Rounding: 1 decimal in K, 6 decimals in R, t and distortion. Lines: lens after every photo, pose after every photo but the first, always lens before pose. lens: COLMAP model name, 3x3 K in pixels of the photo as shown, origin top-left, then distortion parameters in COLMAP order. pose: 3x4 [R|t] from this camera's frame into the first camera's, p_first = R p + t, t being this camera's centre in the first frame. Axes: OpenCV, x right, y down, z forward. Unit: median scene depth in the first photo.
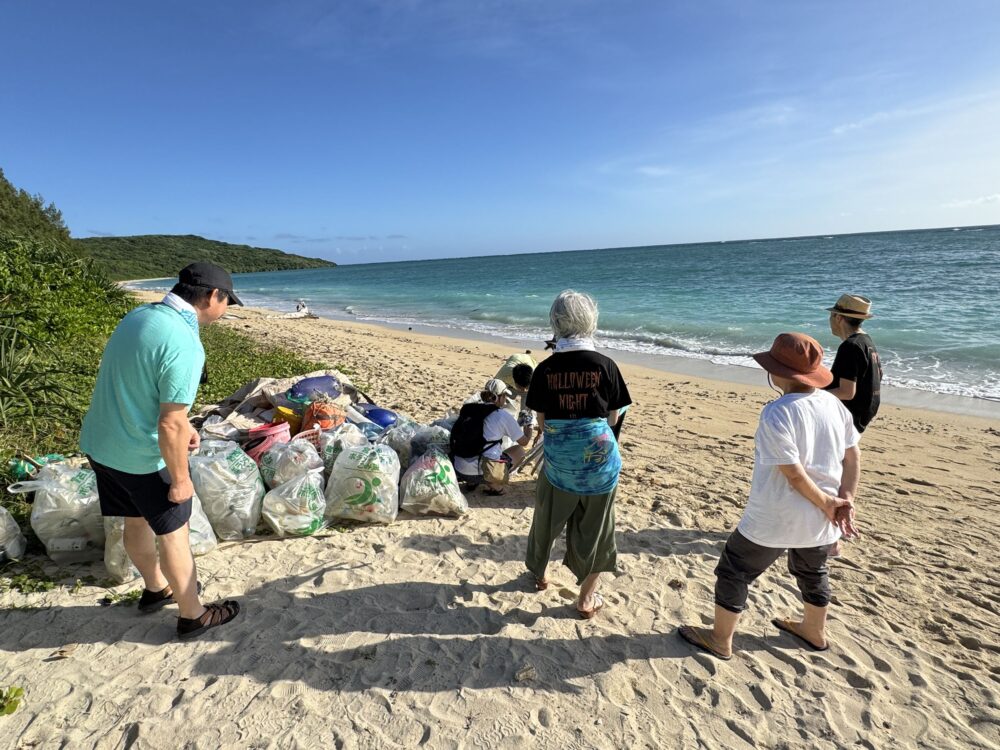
lens RADIAL K [[524.3, 0, 491.0], [0, 524.3, 373.1], [0, 0, 1]] dist [0.004012, 0.002252]
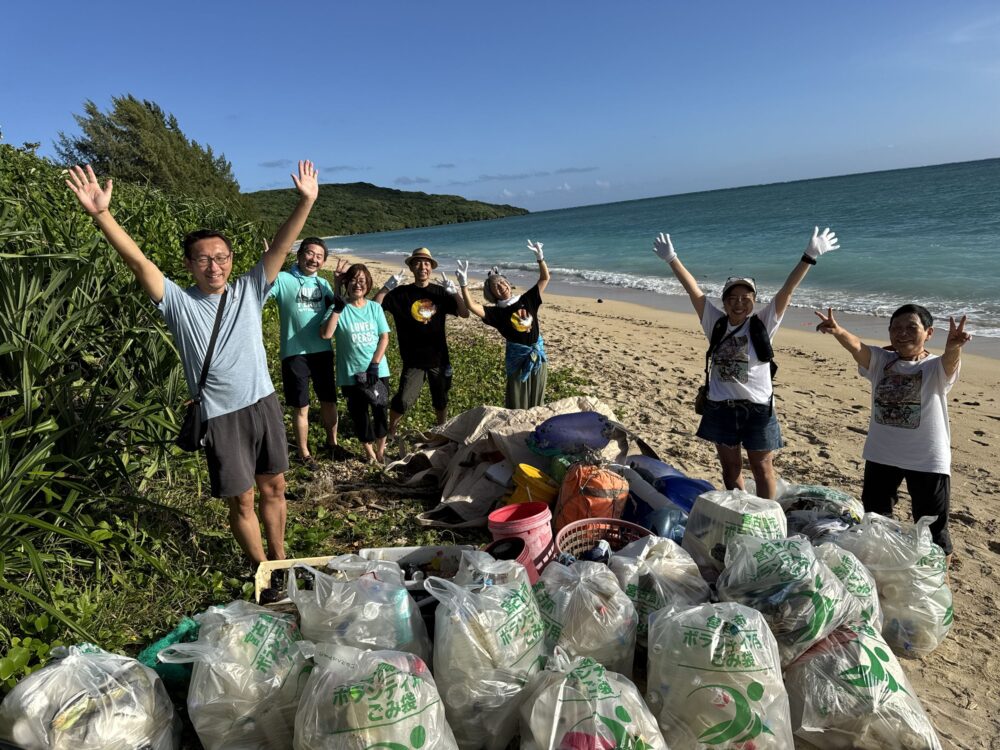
lens RADIAL K [[704.6, 0, 494.2], [0, 704.6, 377.5], [0, 0, 1]] dist [0.026911, -0.003991]
pose [[0.946974, 0.036433, -0.319238, -0.079800], [-0.026228, 0.999000, 0.036209, -0.031988], [0.320238, -0.025916, 0.946983, 0.094713]]
